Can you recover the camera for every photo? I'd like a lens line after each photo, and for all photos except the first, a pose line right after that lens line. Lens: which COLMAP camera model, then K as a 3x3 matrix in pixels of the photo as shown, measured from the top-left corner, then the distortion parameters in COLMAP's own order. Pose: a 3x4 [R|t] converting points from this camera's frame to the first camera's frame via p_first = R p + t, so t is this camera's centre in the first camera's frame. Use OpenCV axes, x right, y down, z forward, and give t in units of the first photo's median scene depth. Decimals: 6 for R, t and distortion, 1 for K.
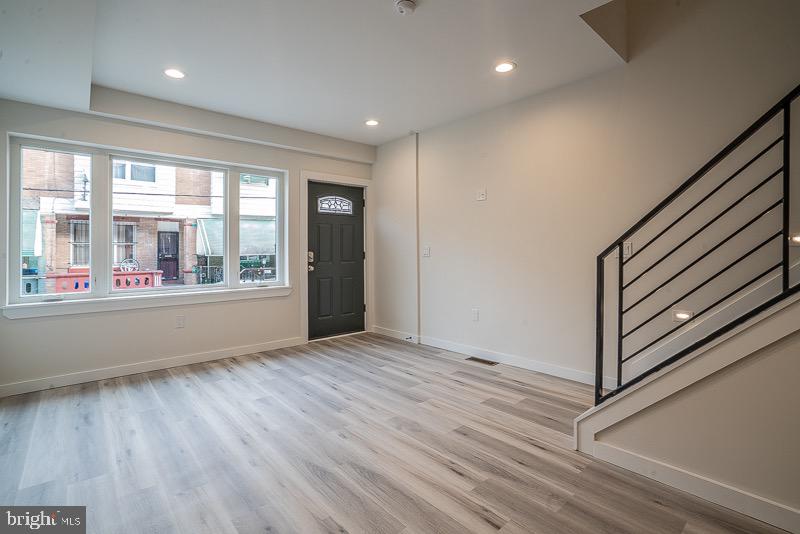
lens RADIAL K [[342.3, 0, 398.4], [0, 342.3, 255.6], [0, 0, 1]] dist [-0.047726, 0.018571]
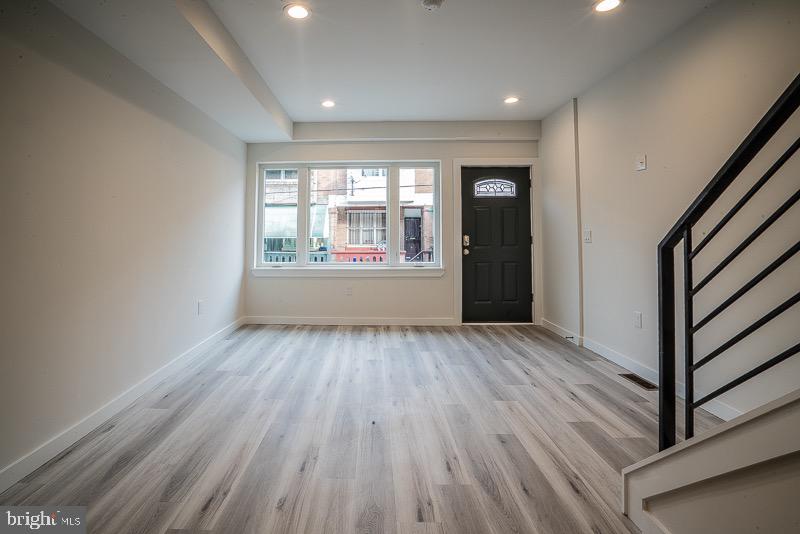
lens RADIAL K [[356.0, 0, 398.8], [0, 356.0, 226.1], [0, 0, 1]] dist [-0.016616, 0.000380]
pose [[0.785513, -0.011698, -0.618735, 0.311329], [-0.011207, 0.999388, -0.033123, -0.003075], [0.618744, 0.032952, 0.784901, 0.043924]]
